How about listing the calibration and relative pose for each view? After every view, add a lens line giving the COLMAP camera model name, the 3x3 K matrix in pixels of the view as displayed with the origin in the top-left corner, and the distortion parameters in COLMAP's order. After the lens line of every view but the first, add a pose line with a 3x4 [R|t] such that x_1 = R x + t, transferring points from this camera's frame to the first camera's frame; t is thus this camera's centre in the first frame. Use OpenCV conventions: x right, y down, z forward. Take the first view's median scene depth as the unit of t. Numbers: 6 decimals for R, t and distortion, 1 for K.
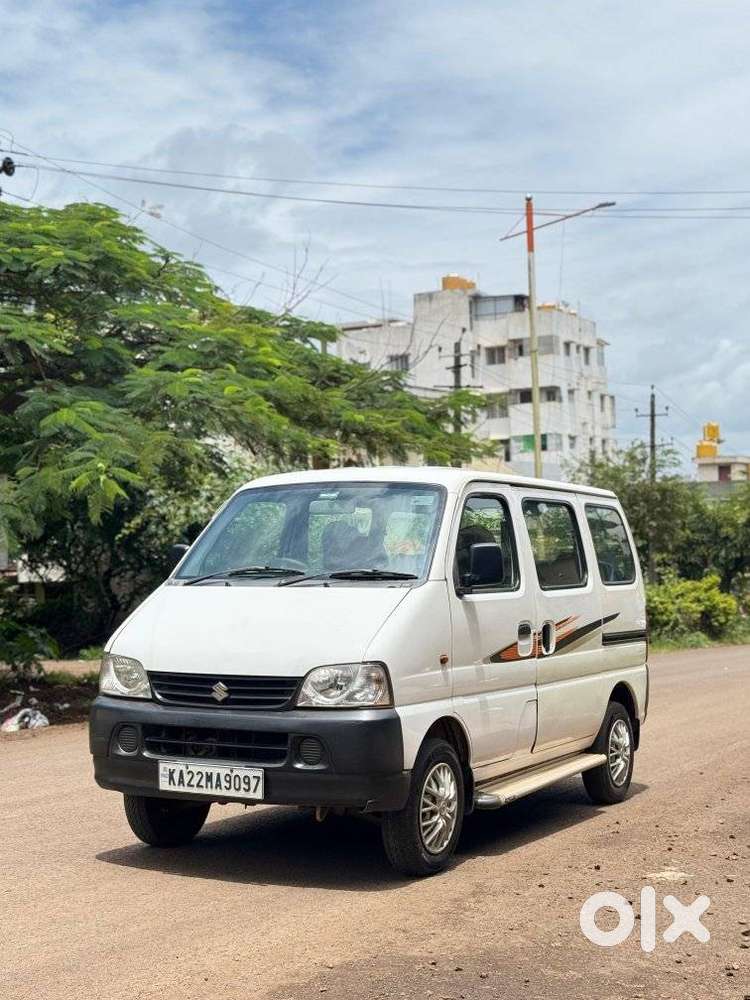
lens RADIAL K [[1523.0, 0, 375.0], [0, 1523.0, 500.0], [0, 0, 1]] dist [0.011991, 0.123444]
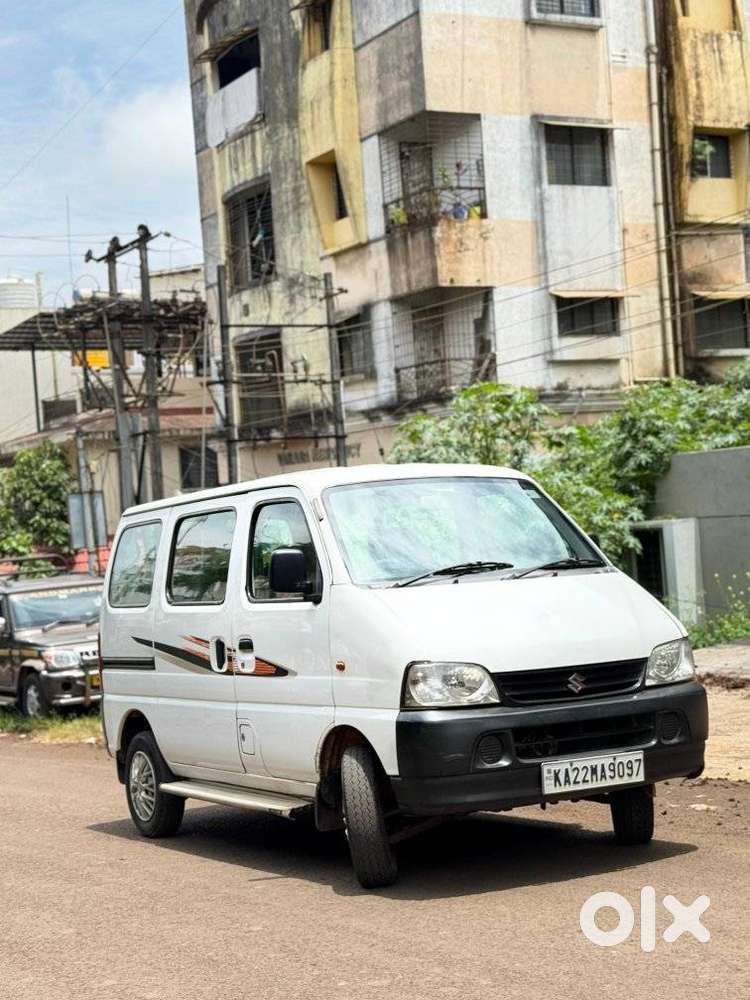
lens RADIAL K [[1682.5, 0, 377.4], [0, 1682.5, 473.7], [0, 0, 1]] dist [0.063219, -0.341621]
pose [[0.534576, 0.015608, 0.844976, -0.874231], [0.033531, 0.998650, -0.039660, 0.024618], [-0.844455, 0.049535, 0.533331, 0.424828]]
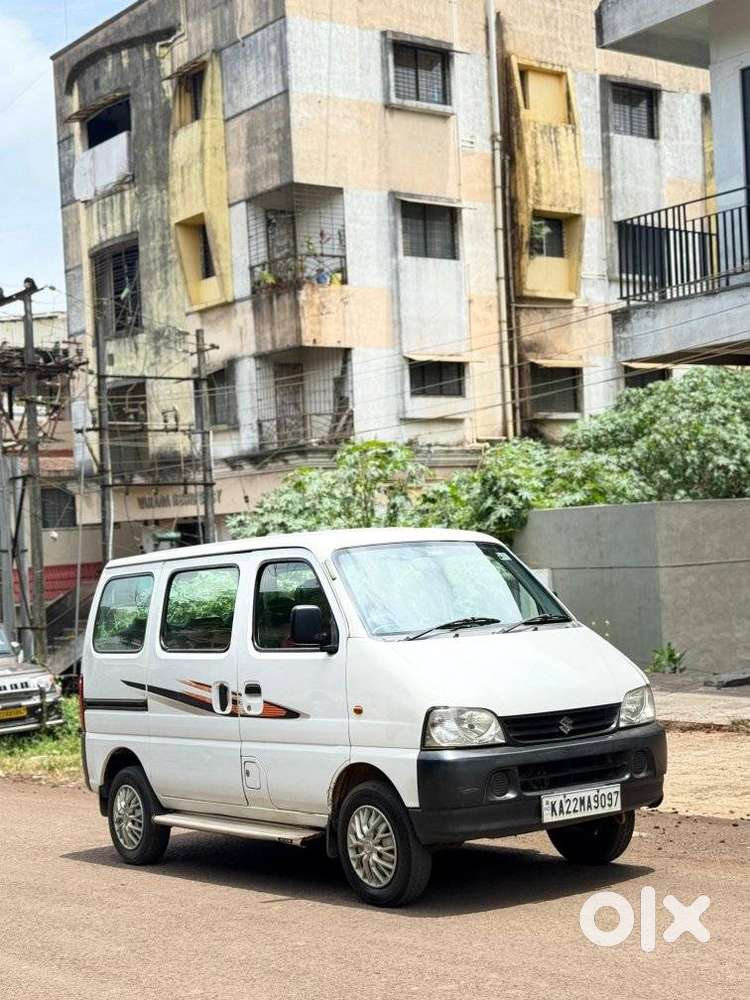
lens RADIAL K [[1604.3, 0, 445.3], [0, 1604.3, 467.8], [0, 0, 1]] dist [0.033787, -0.325887]
pose [[0.387255, 0.052779, 0.920461, -0.998957], [0.016870, 0.997787, -0.064310, 0.008508], [-0.921818, 0.040433, 0.385508, 0.499223]]
